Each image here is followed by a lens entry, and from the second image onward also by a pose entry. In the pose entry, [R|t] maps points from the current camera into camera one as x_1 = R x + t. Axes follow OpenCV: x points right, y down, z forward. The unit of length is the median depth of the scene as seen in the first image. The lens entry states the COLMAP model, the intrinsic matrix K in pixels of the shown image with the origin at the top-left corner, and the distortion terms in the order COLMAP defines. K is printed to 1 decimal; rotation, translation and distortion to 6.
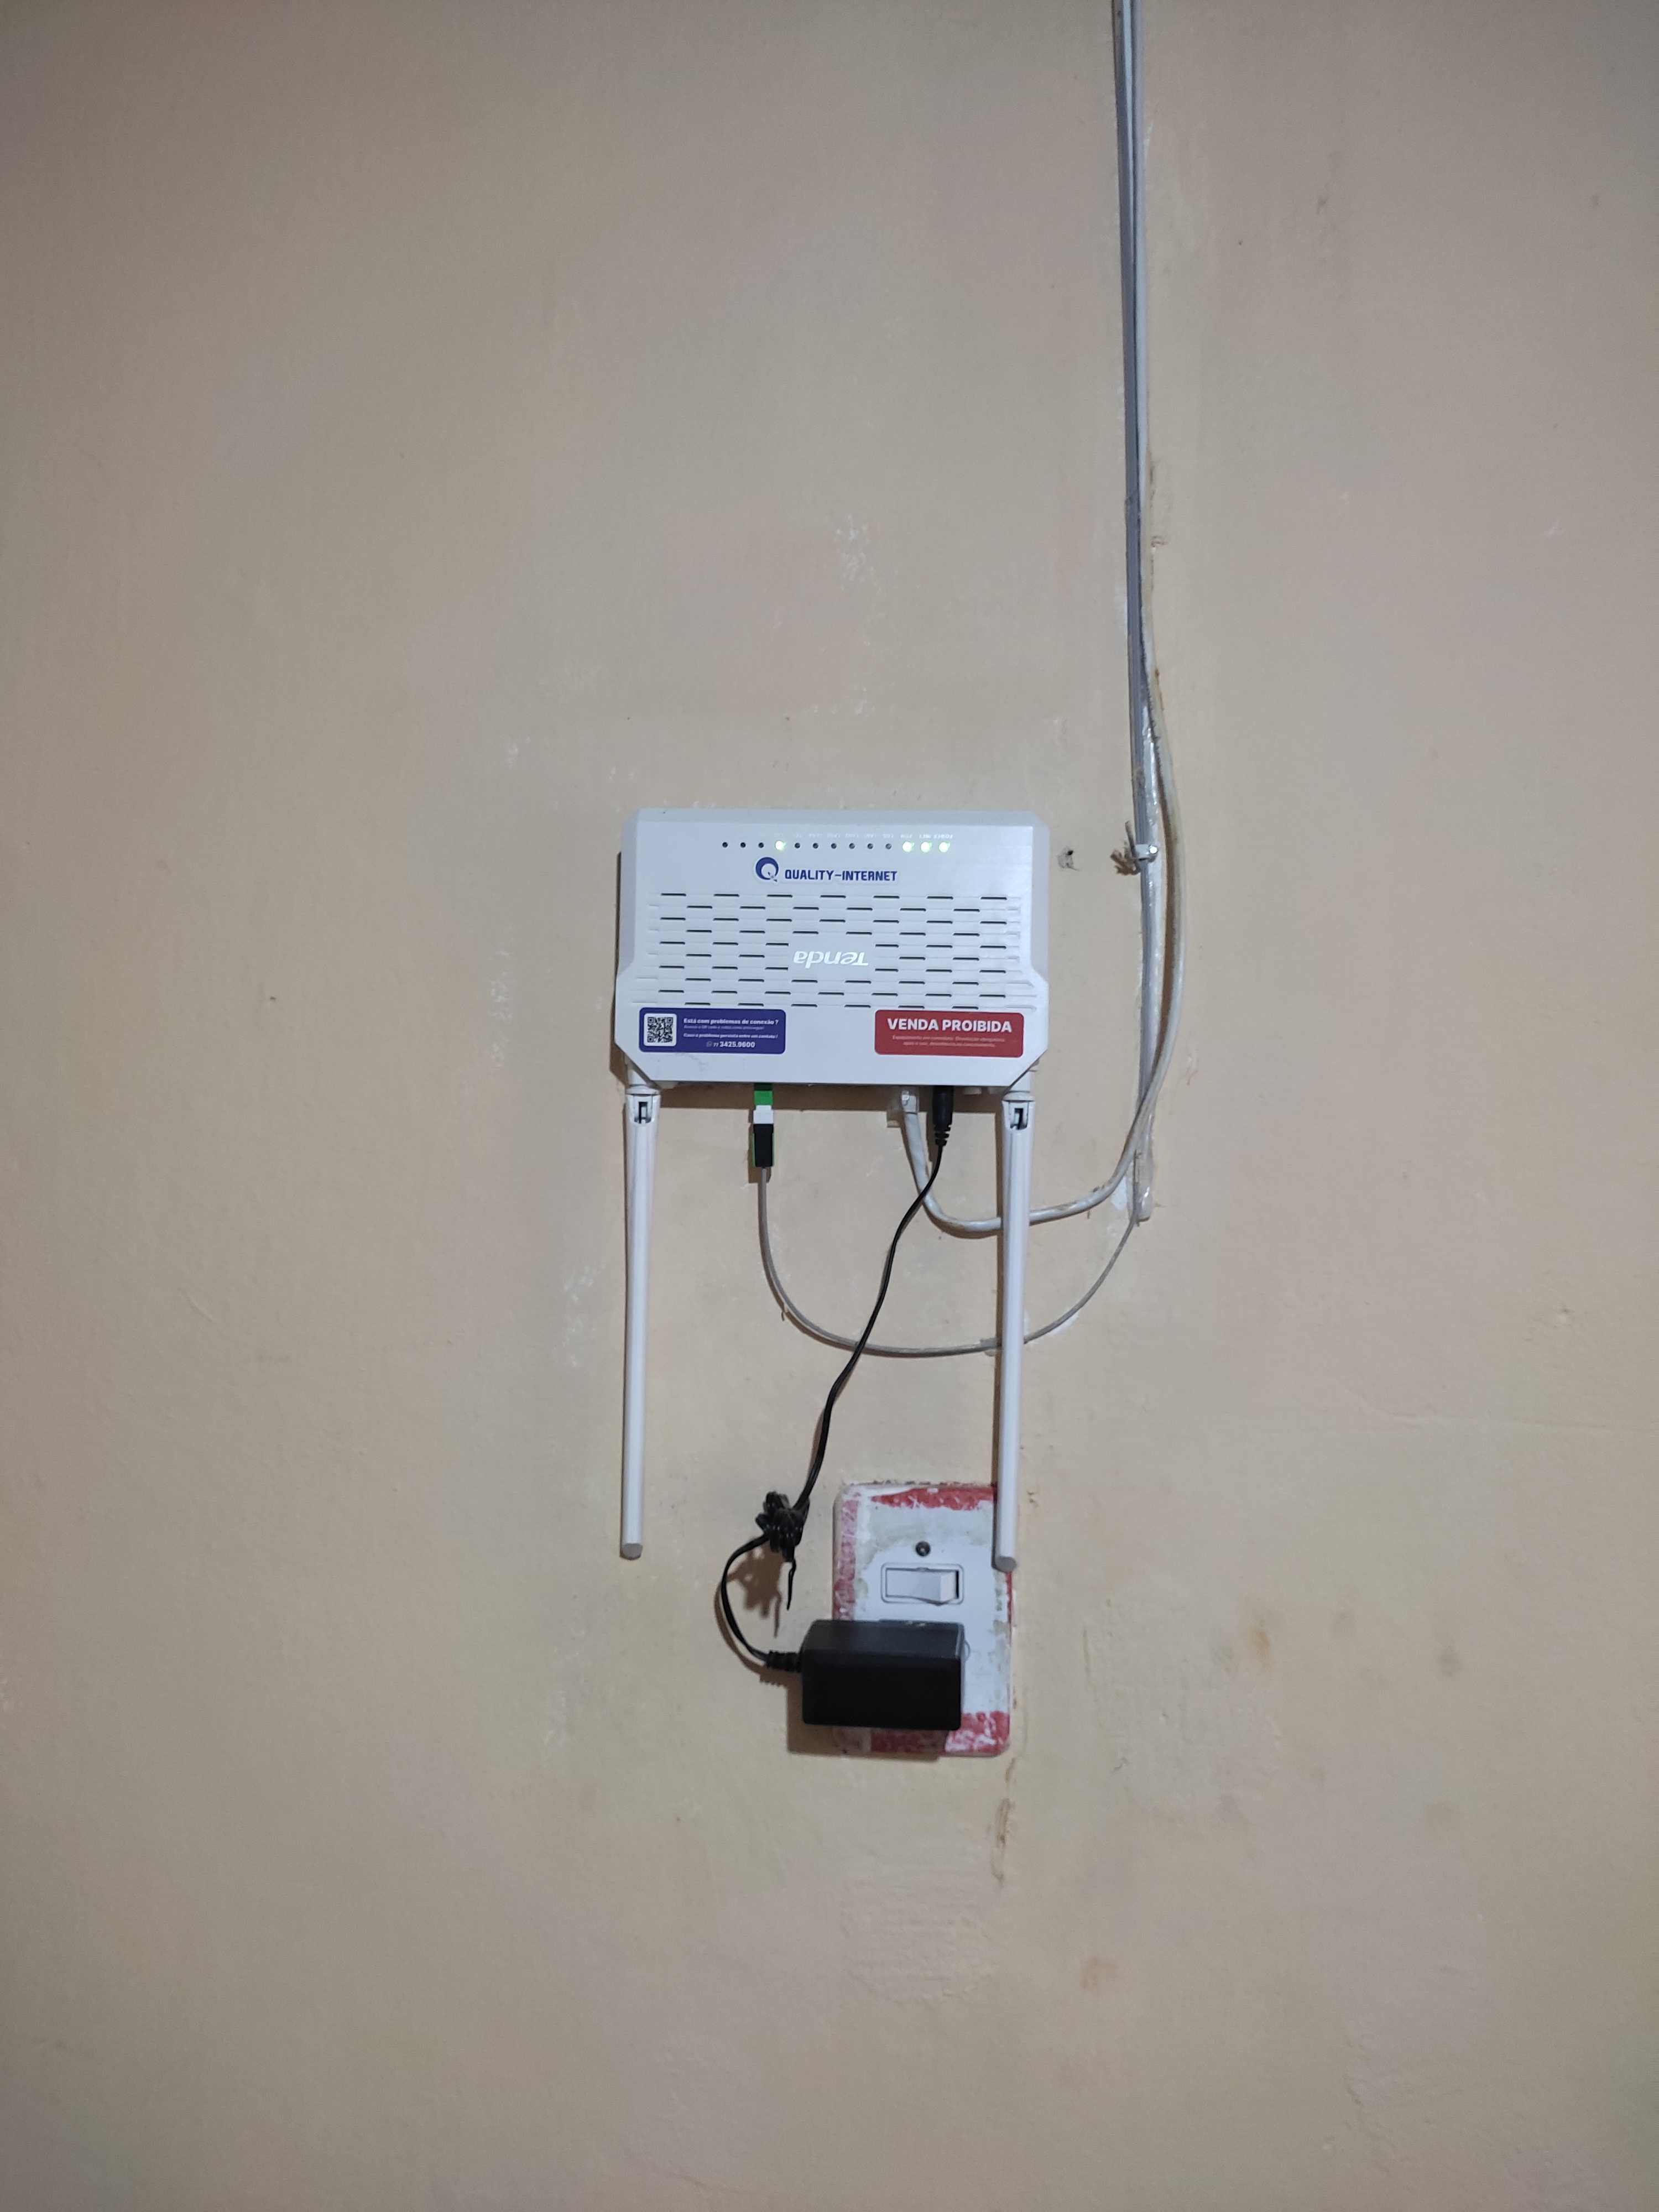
lens RADIAL K [[1687.7, 0, 829.1], [0, 1687.7, 1108.6], [0, 0, 1]] dist [0.043890, 0.001300]
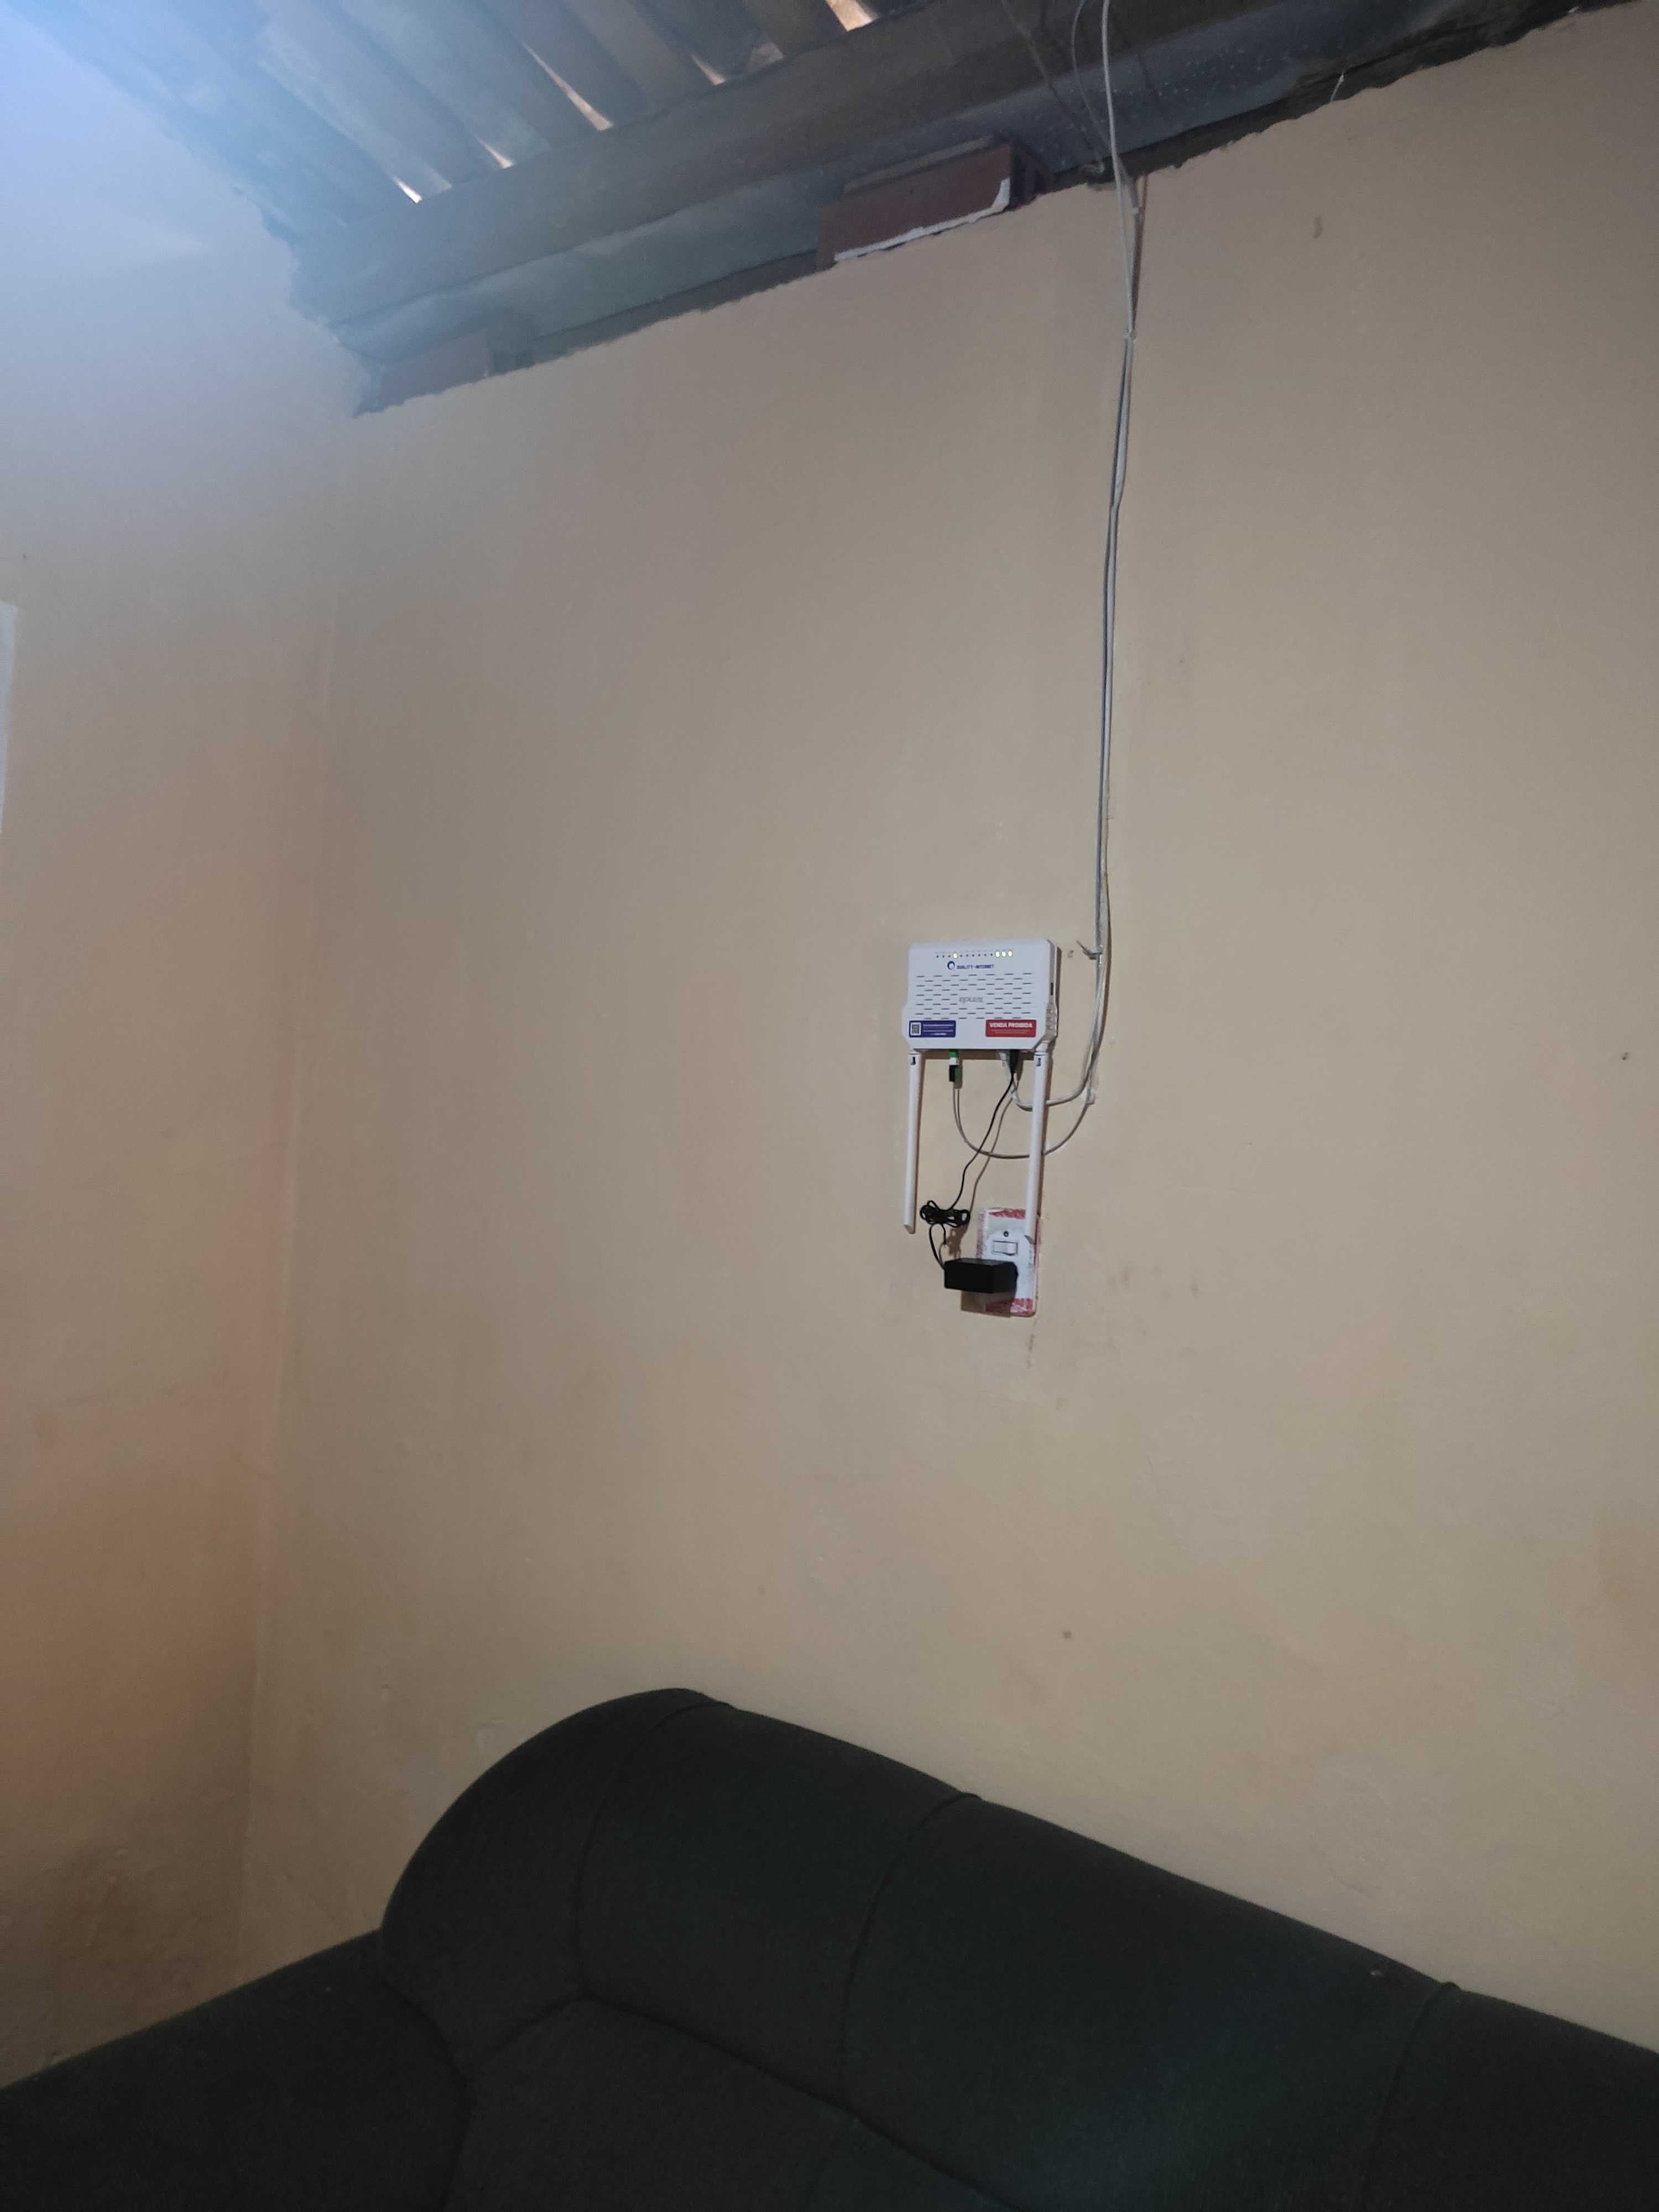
lens RADIAL K [[1687.7, 0, 829.1], [0, 1687.7, 1108.6], [0, 0, 1]] dist [0.043890, 0.001300]
pose [[0.815227, 0.009179, -0.579069, 1.298280], [0.001807, 0.999829, 0.018393, 0.028030], [0.579139, -0.016041, 0.815071, -1.199013]]
